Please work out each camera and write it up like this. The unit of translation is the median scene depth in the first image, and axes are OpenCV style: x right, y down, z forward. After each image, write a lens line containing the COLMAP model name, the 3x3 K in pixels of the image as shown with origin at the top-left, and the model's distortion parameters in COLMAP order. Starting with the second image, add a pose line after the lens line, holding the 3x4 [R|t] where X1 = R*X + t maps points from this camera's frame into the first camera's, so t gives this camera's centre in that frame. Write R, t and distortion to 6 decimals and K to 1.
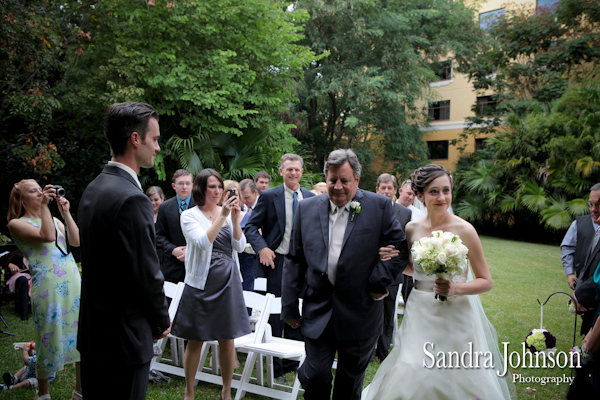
lens RADIAL K [[594.1, 0, 299.7], [0, 594.1, 199.4], [0, 0, 1]] dist [-0.009061, 0.000000]
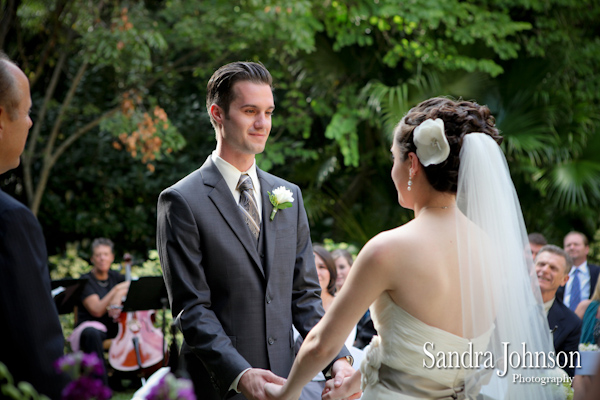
lens RADIAL K [[1203.6, 0, 300.0], [0, 1203.6, 200.2], [0, 0, 1]] dist [0.217461, 0.000000]
pose [[0.946497, -0.022137, -0.321954, 0.076929], [0.022480, 0.999744, -0.002652, 0.001775], [0.321930, -0.004728, 0.946752, -0.065009]]
